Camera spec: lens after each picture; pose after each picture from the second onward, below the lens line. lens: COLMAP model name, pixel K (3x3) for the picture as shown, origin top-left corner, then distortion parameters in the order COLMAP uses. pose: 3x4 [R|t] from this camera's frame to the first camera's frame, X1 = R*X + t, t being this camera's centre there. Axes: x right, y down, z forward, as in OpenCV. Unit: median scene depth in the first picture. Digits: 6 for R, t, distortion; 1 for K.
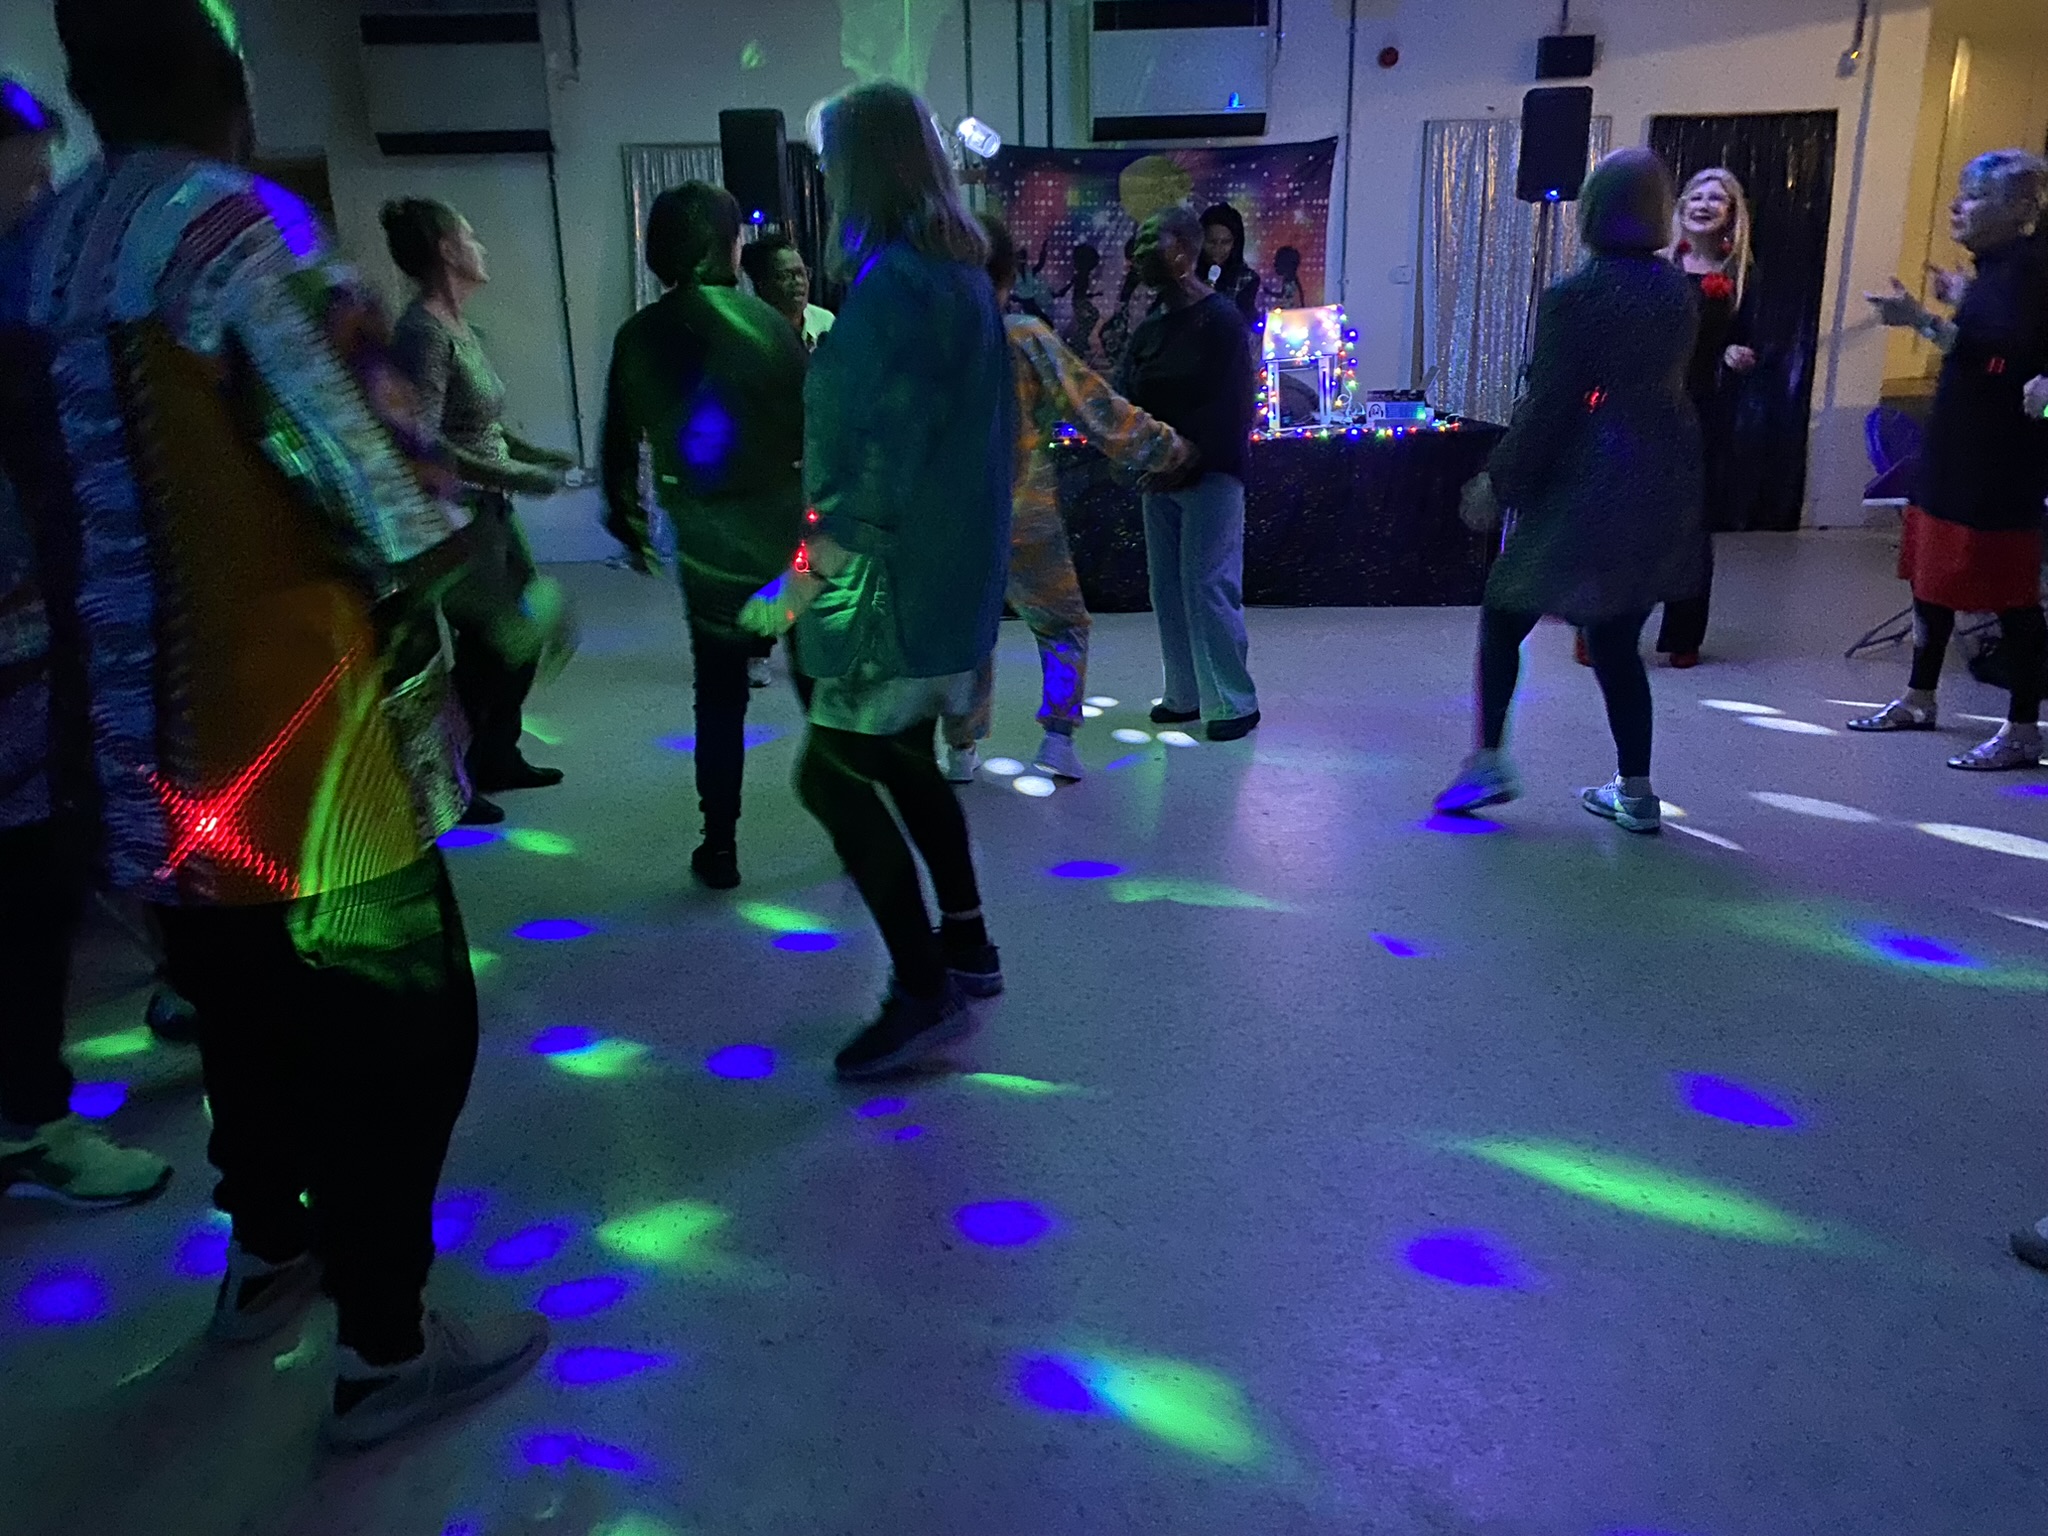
lens RADIAL K [[1558.4, 0, 1009.8], [0, 1558.4, 746.6], [0, 0, 1]] dist [0.040389, -0.051219]
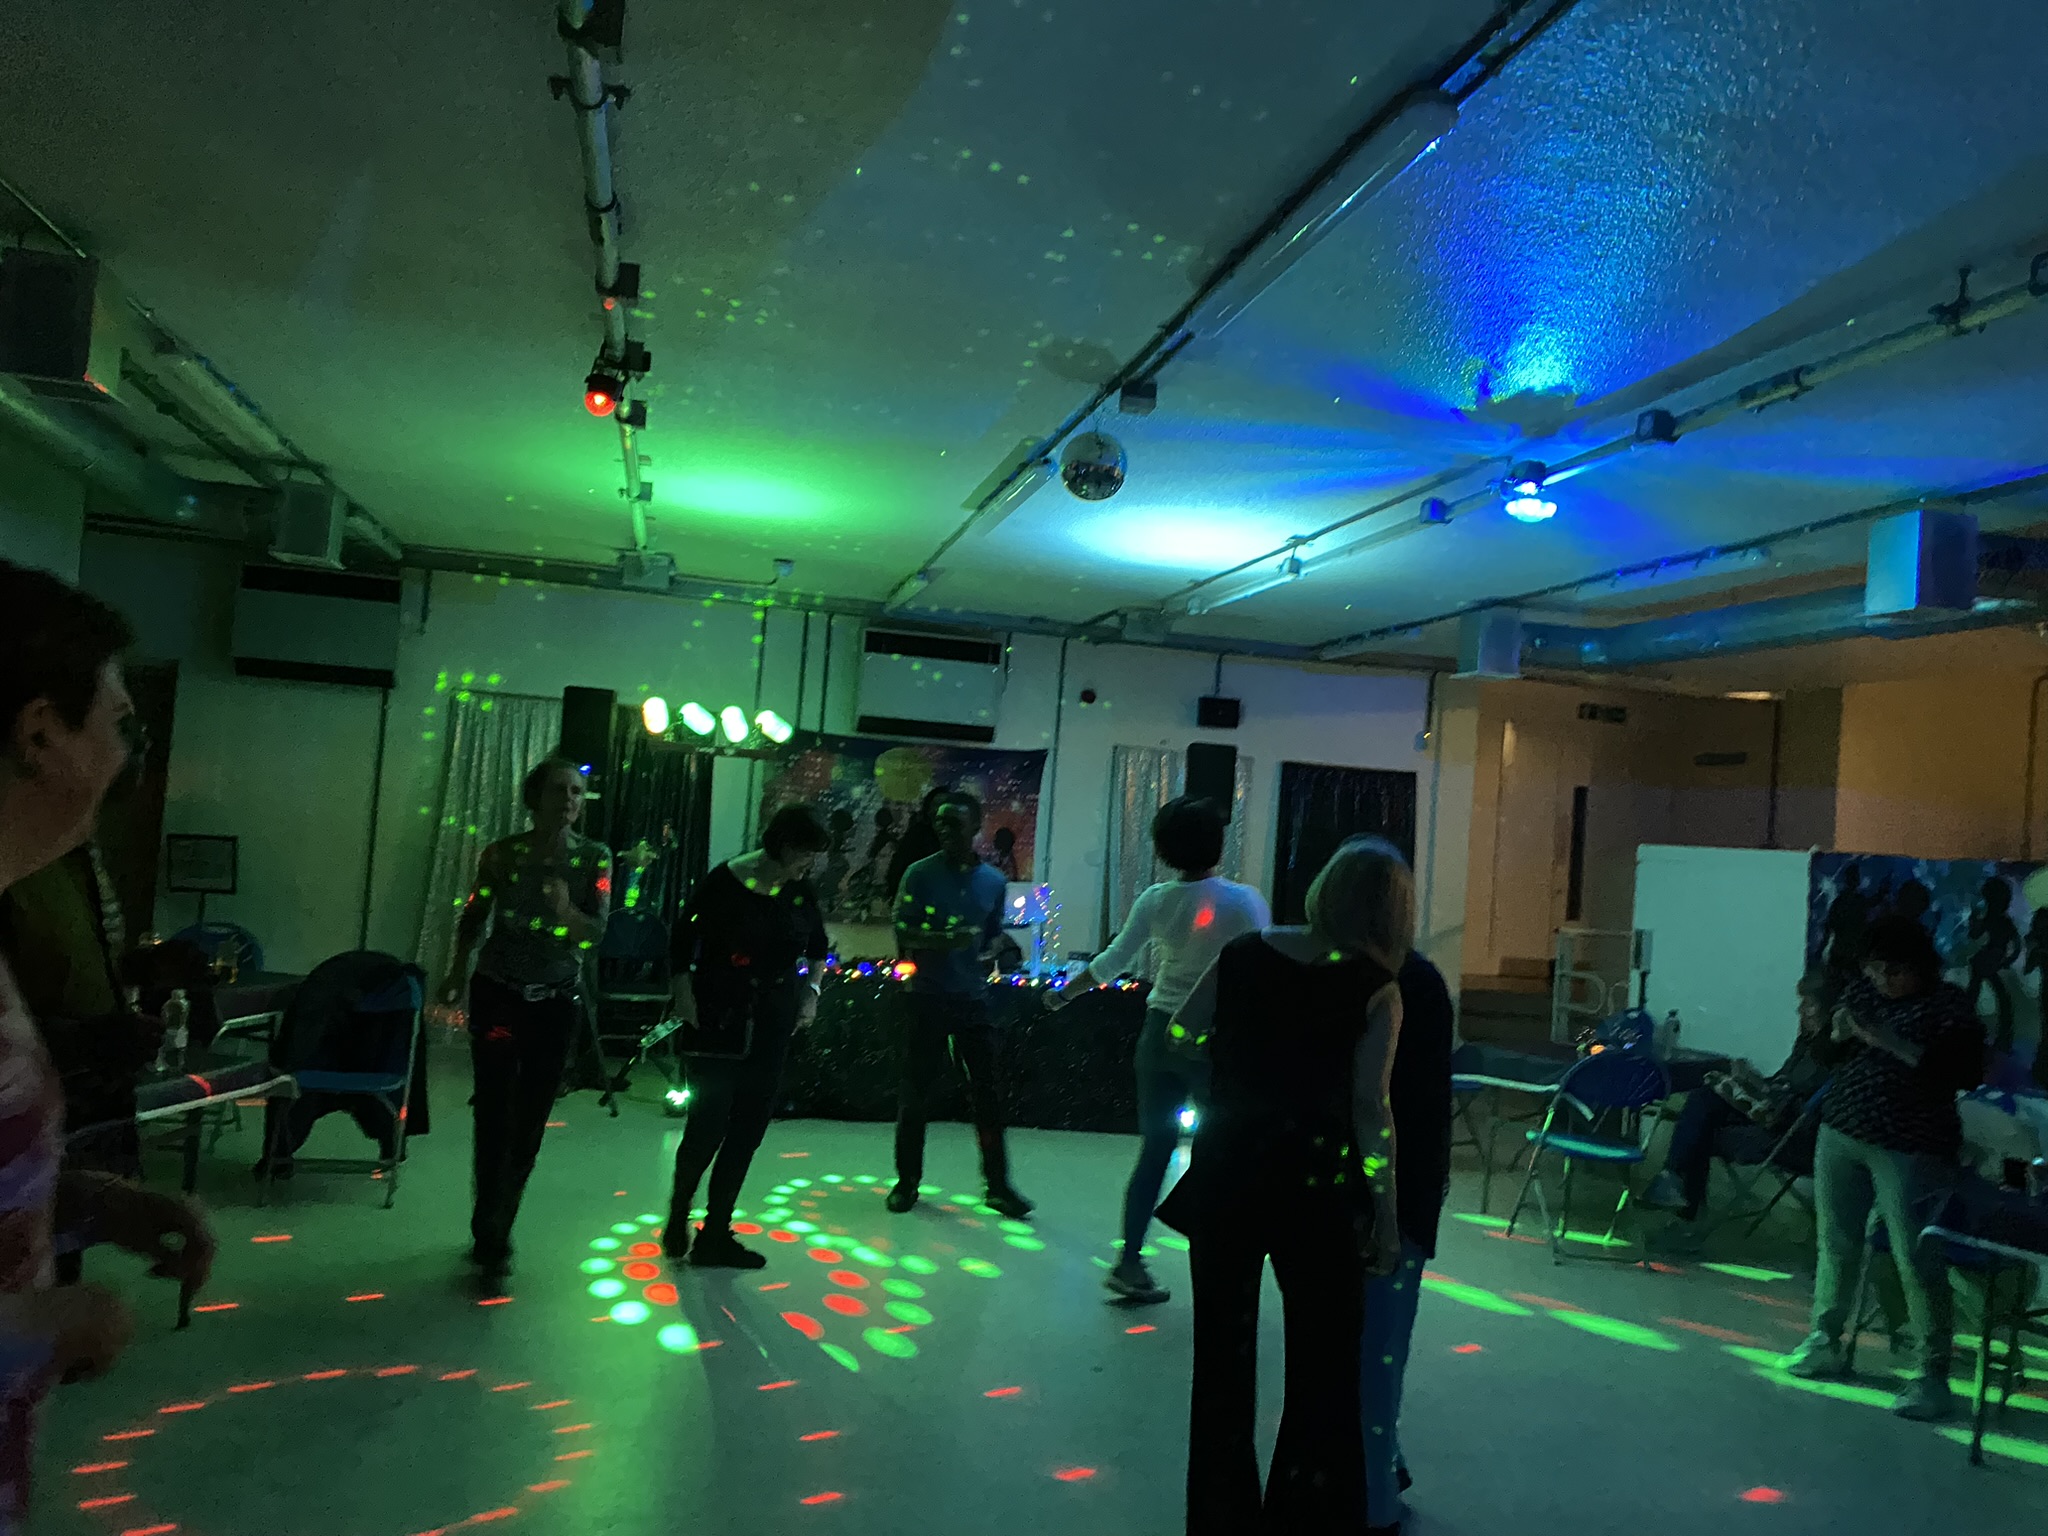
lens RADIAL K [[1558.4, 0, 996.4], [0, 1558.4, 773.6], [0, 0, 1]] dist [0.040389, -0.051219]
pose [[0.977942, 0.105988, 0.179988, -0.055995], [-0.045702, 0.949394, -0.310746, 0.021612], [-0.203815, 0.295666, 0.933296, -0.158170]]
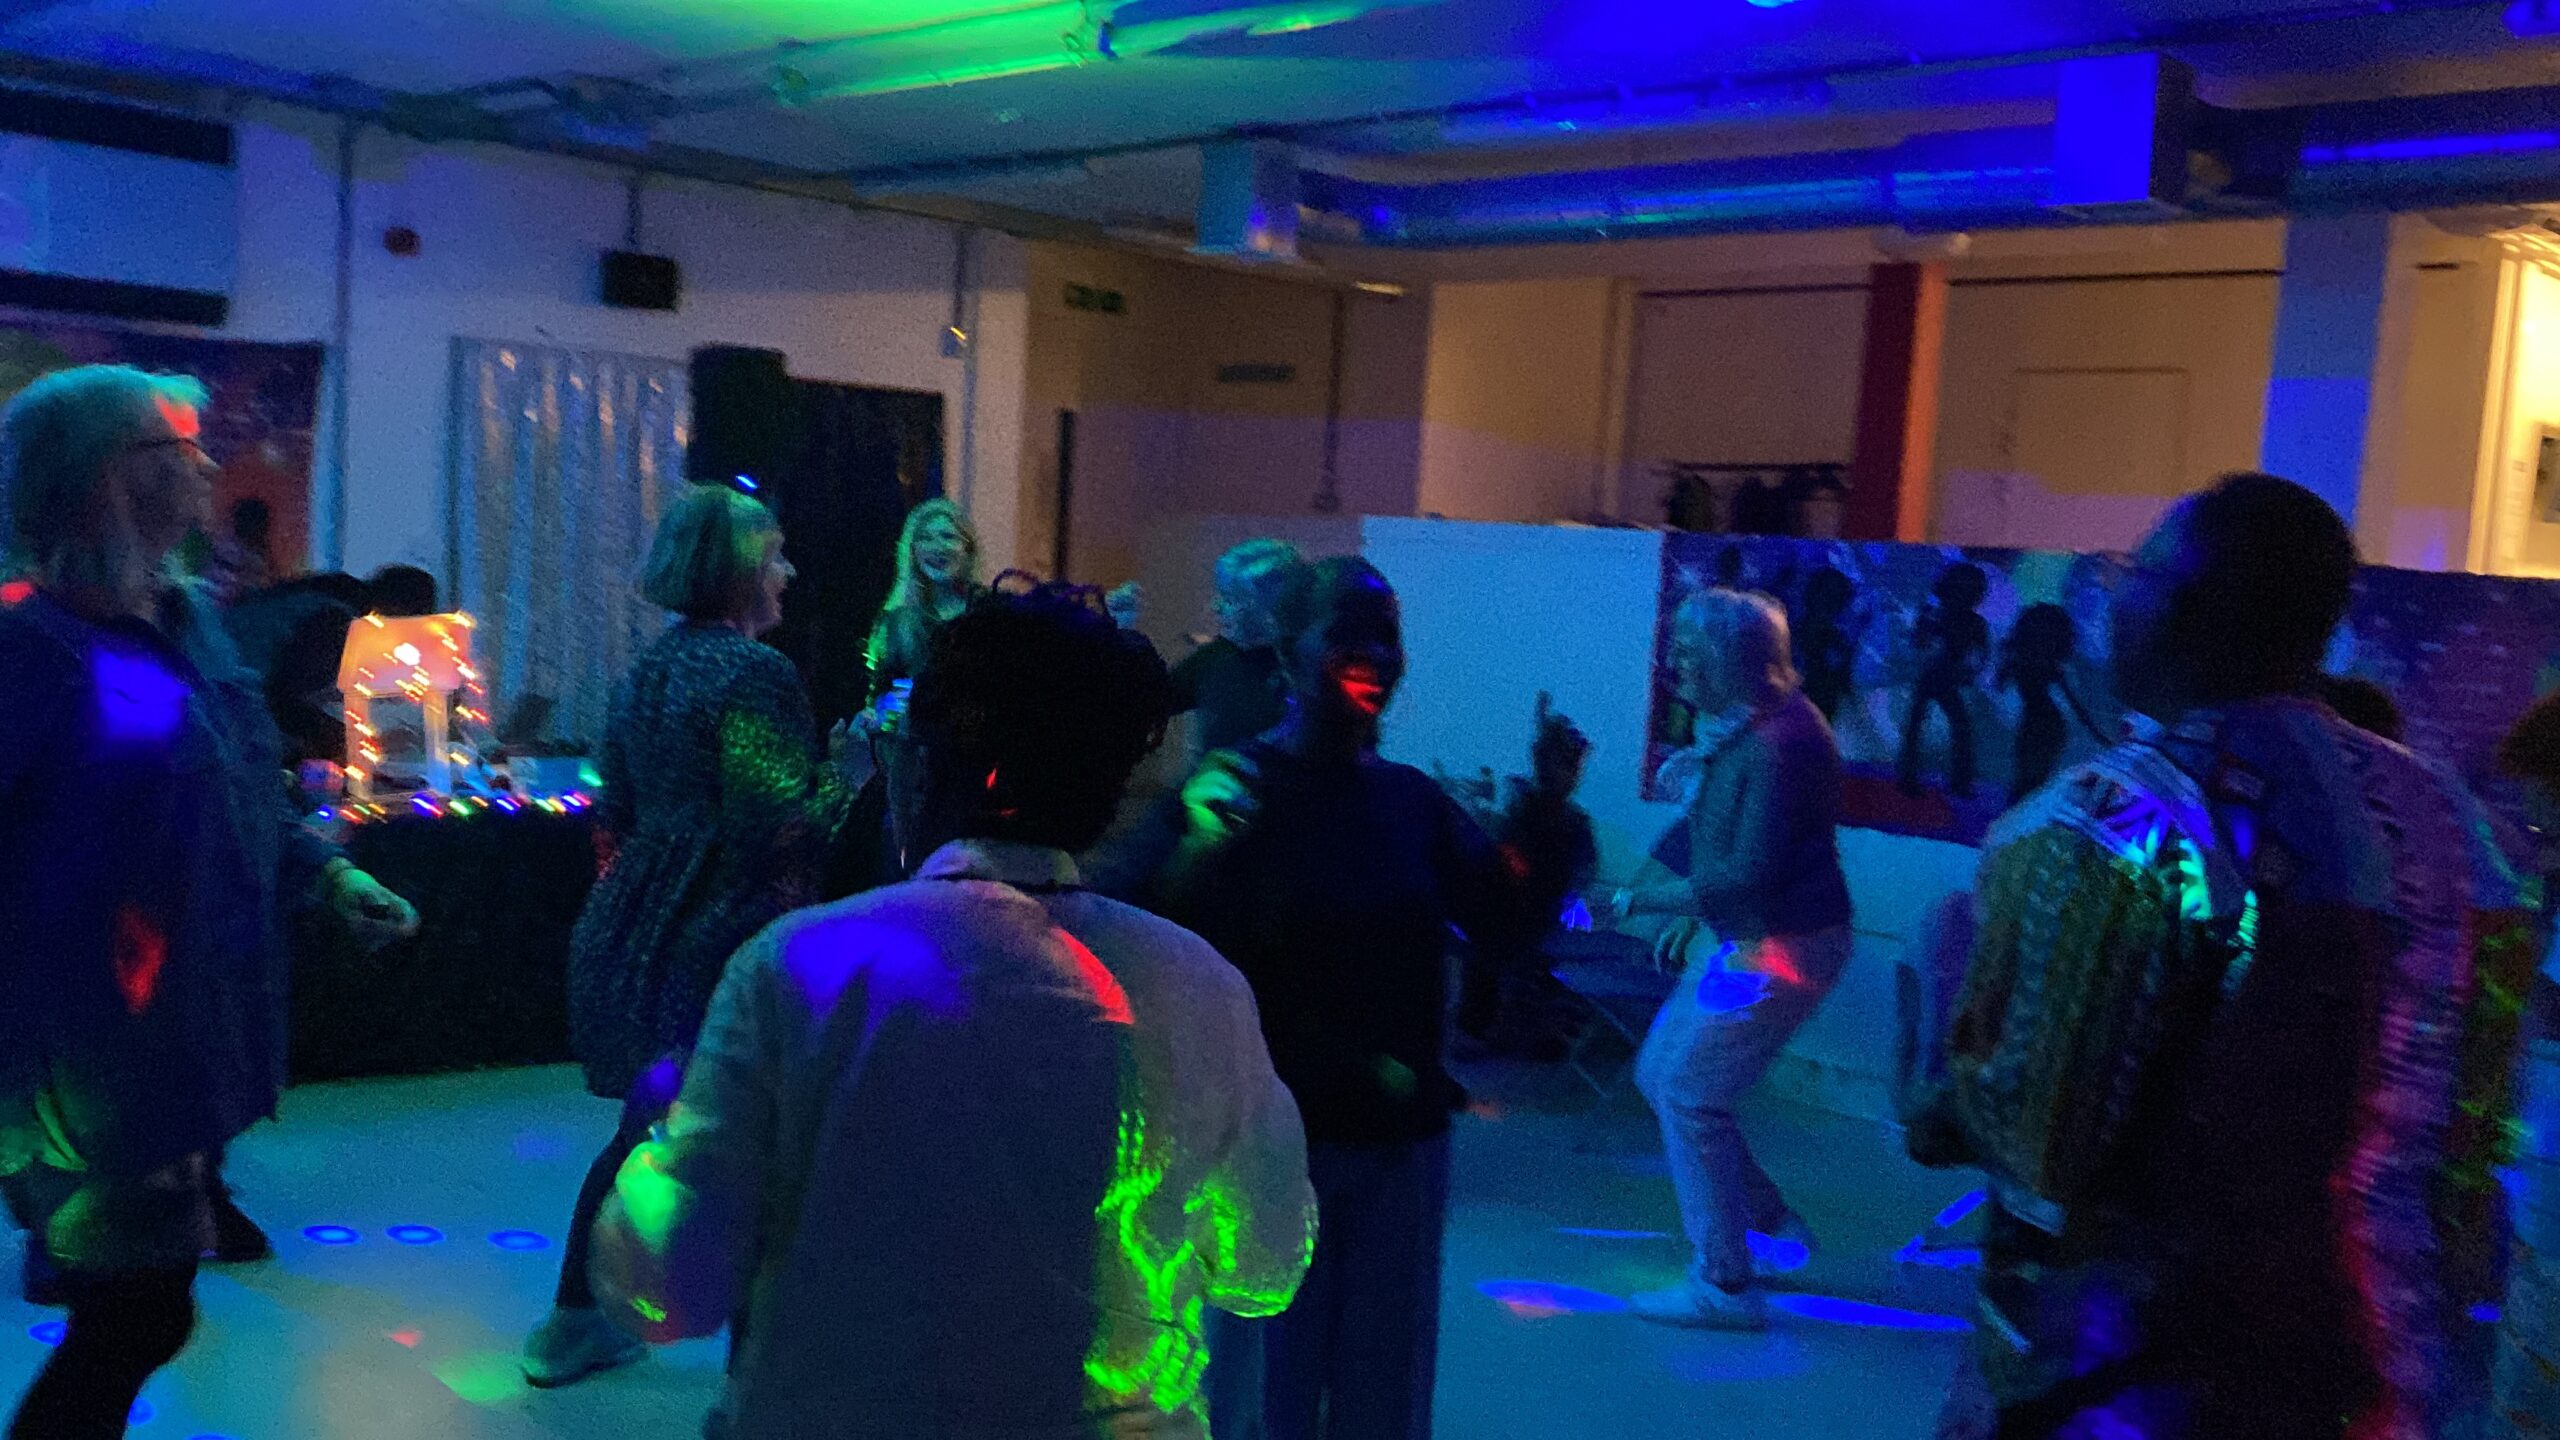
lens RADIAL K [[2231.3, 0, 1323.0], [0, 2231.3, 740.6], [0, 0, 1]] dist [0.075851, -0.162219]
pose [[0.687393, 0.000681, 0.726286, -0.189225], [0.126885, 0.984508, -0.121014, -0.057070], [-0.715116, 0.175339, 0.676657, 0.091258]]
